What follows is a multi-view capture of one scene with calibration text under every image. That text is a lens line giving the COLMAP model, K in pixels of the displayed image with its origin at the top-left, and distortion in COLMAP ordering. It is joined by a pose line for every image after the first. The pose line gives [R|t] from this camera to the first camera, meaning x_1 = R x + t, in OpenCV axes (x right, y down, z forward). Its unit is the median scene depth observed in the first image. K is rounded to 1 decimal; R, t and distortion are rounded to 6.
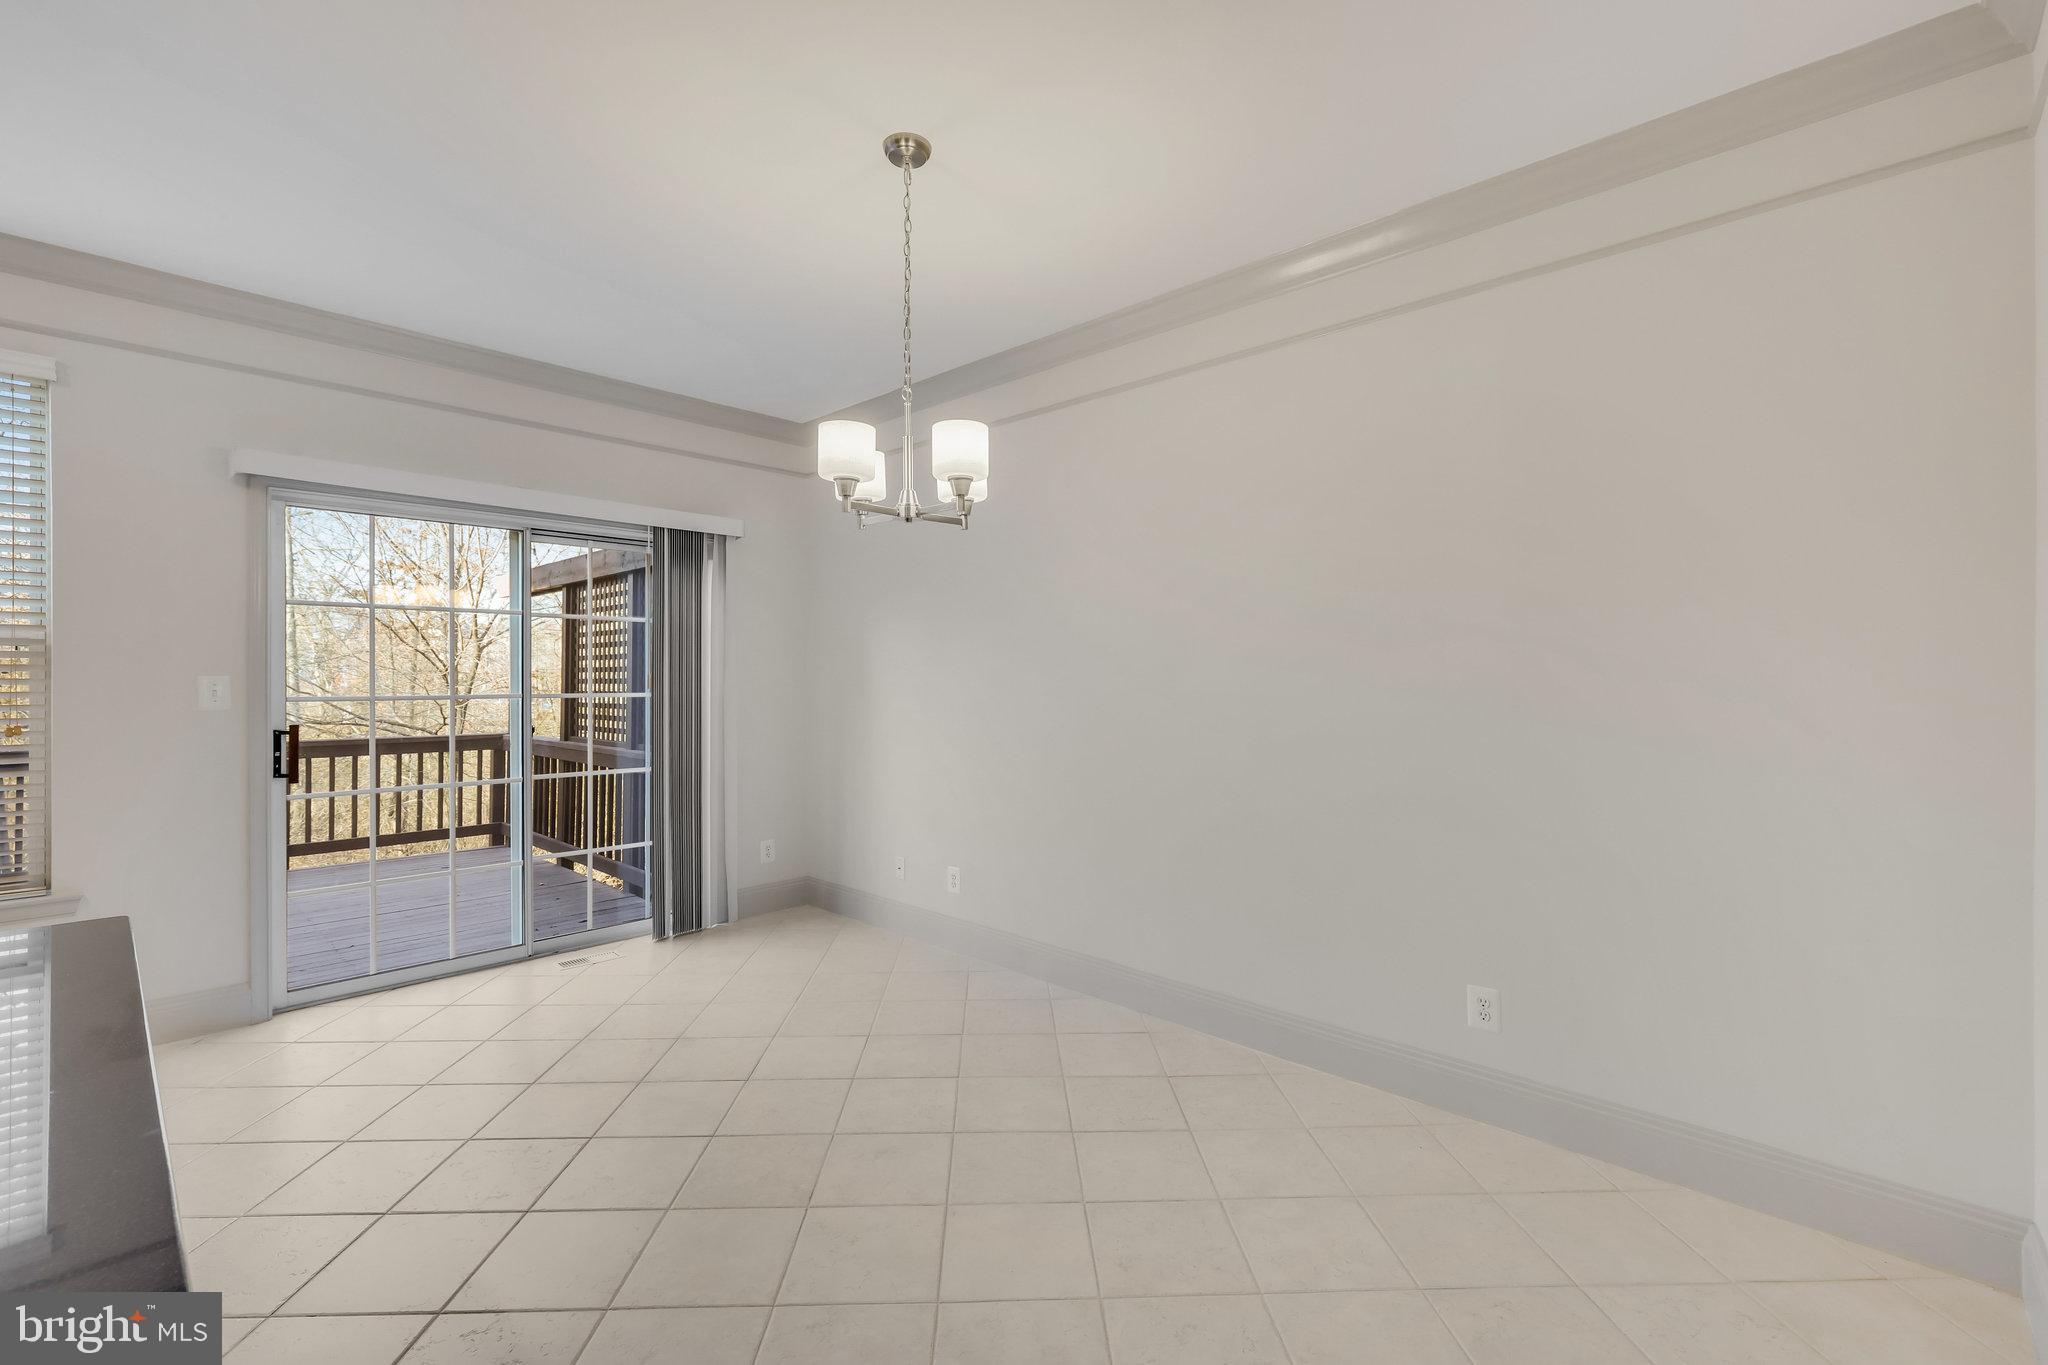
lens RADIAL K [[880.6, 0, 1020.1], [0, 880.6, 680.7], [0, 0, 1]] dist [0.001800, 0.000364]
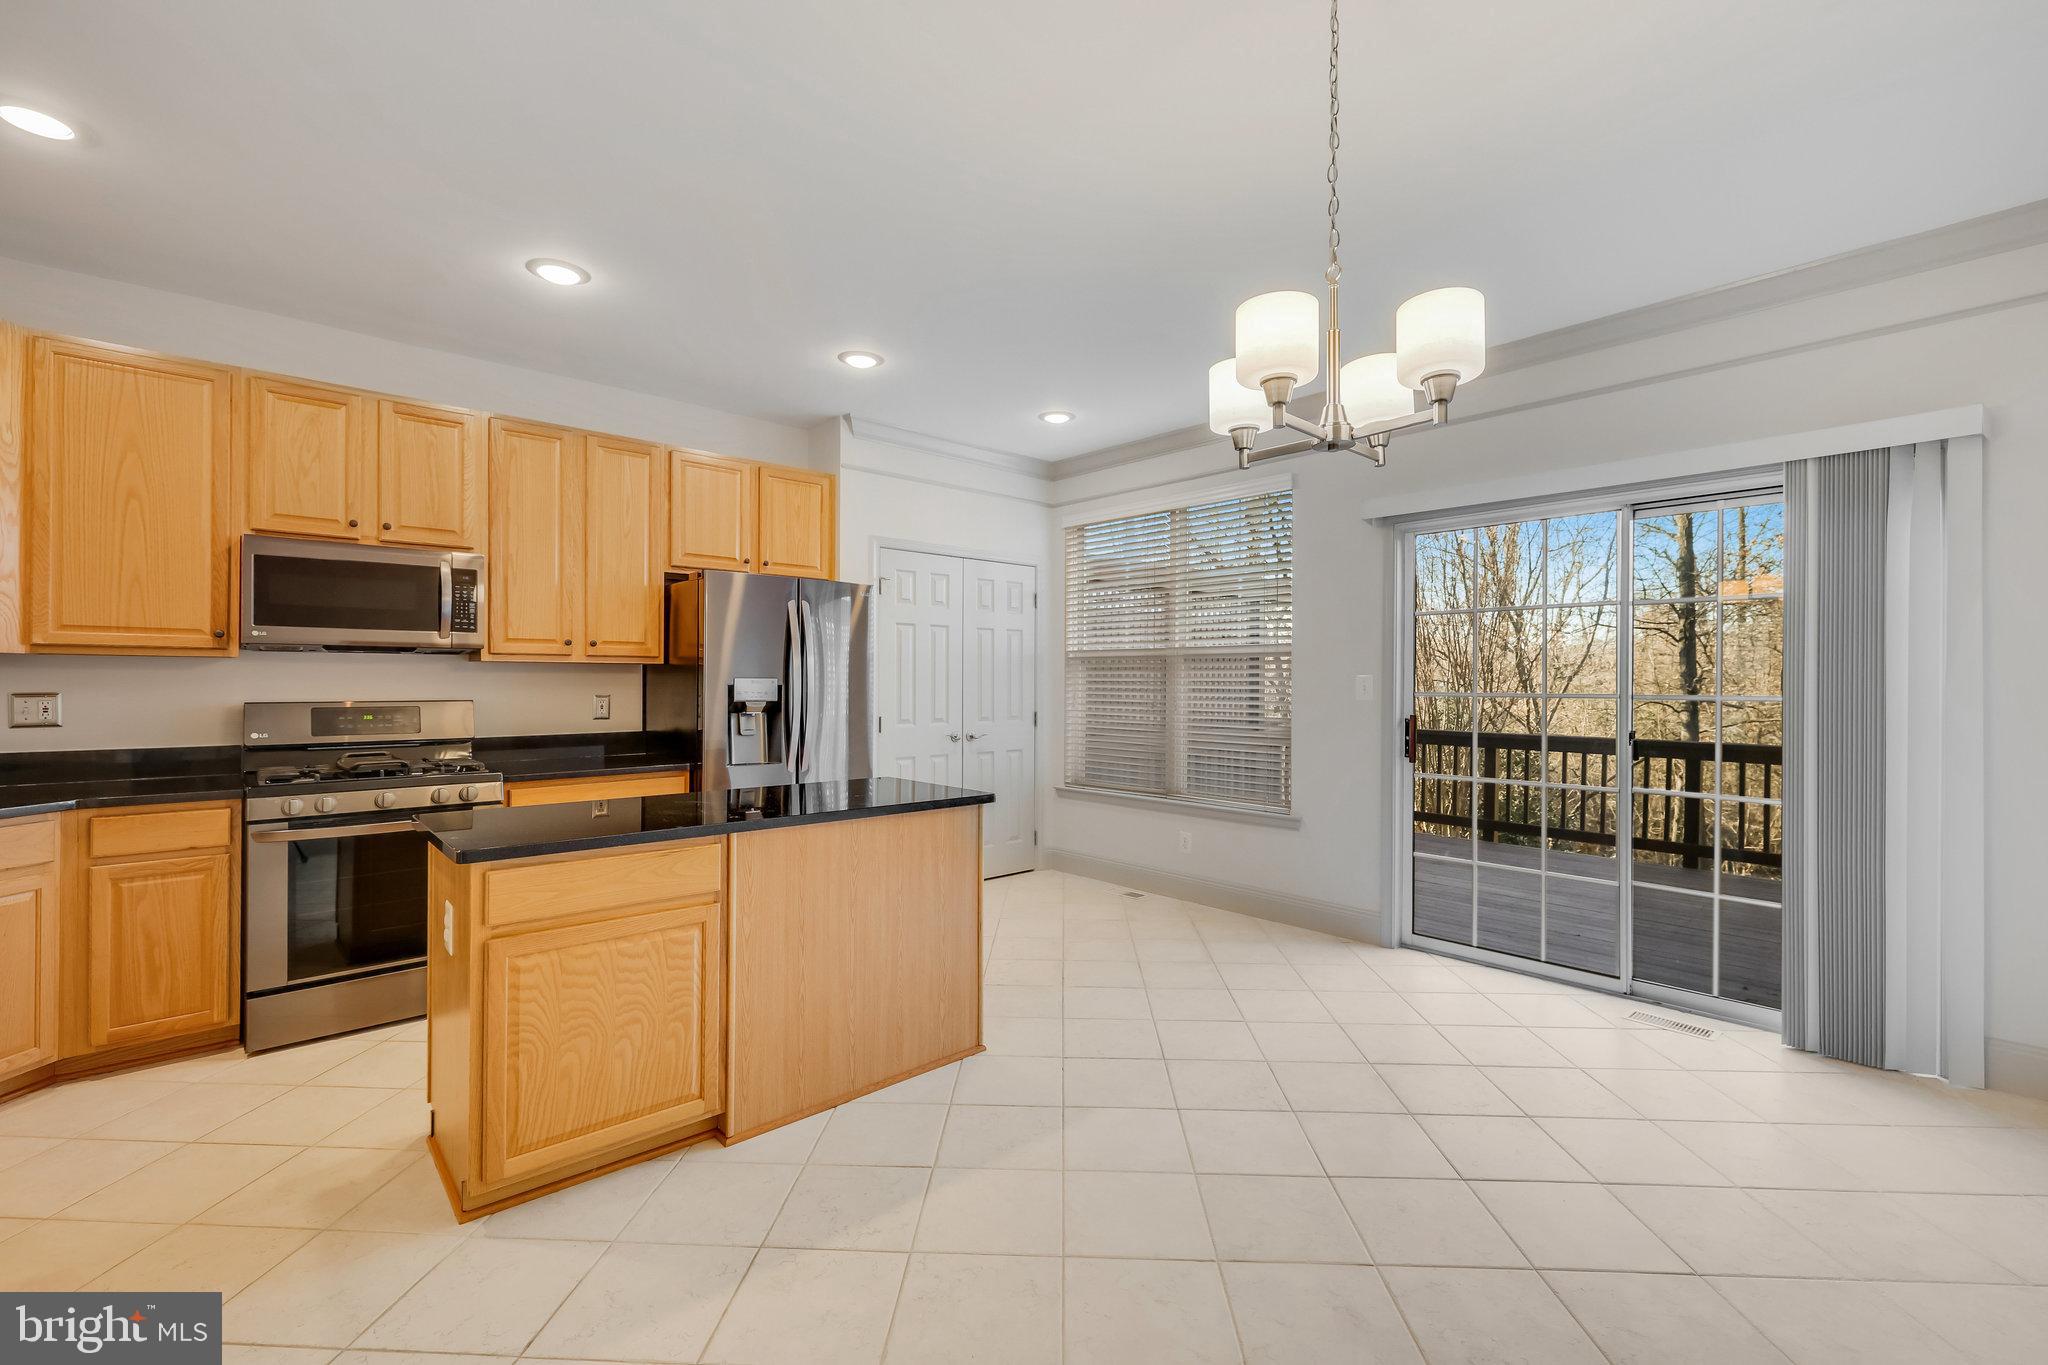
lens RADIAL K [[863.4, 0, 1019.1], [0, 863.4, 679.4], [0, 0, 1]] dist [-0.001889, 0.000797]
pose [[-0.075683, -0.003340, -0.997126, 0.332319], [-0.005617, 0.999980, -0.002924, 0.006398], [0.997116, 0.005380, -0.075700, 0.447720]]
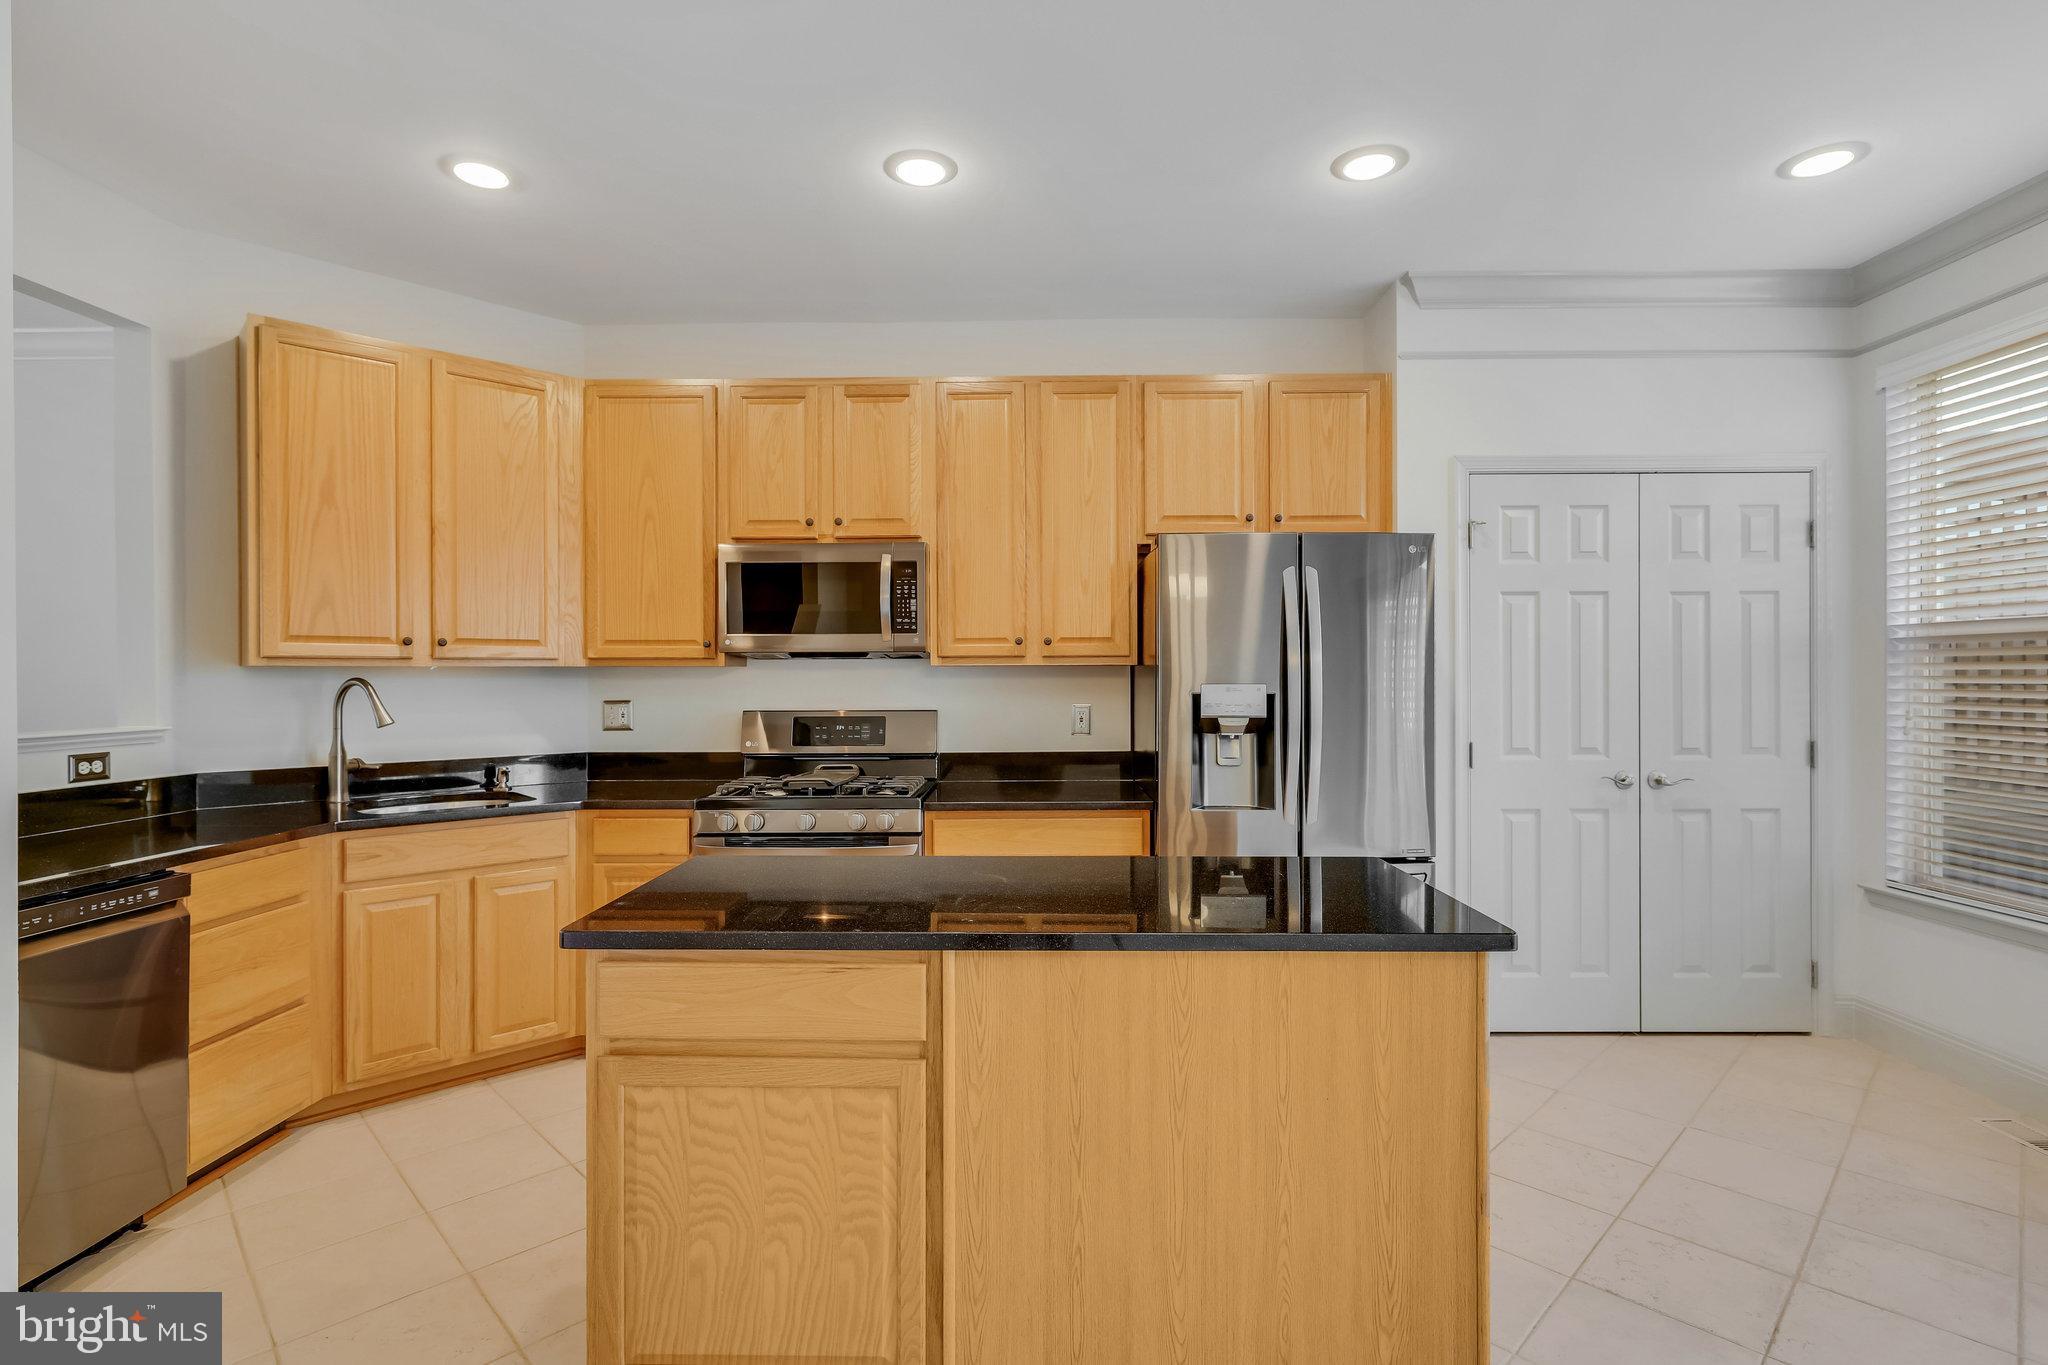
lens RADIAL K [[979.1, 0, 1024.1], [0, 979.1, 681.5], [0, 0, 1]] dist [-0.000571, -0.000790]
pose [[-0.731535, 0.003391, -0.681795, 0.022597], [0.001031, 0.999992, 0.003867, -0.001383], [0.681803, 0.002126, -0.731533, 0.523902]]
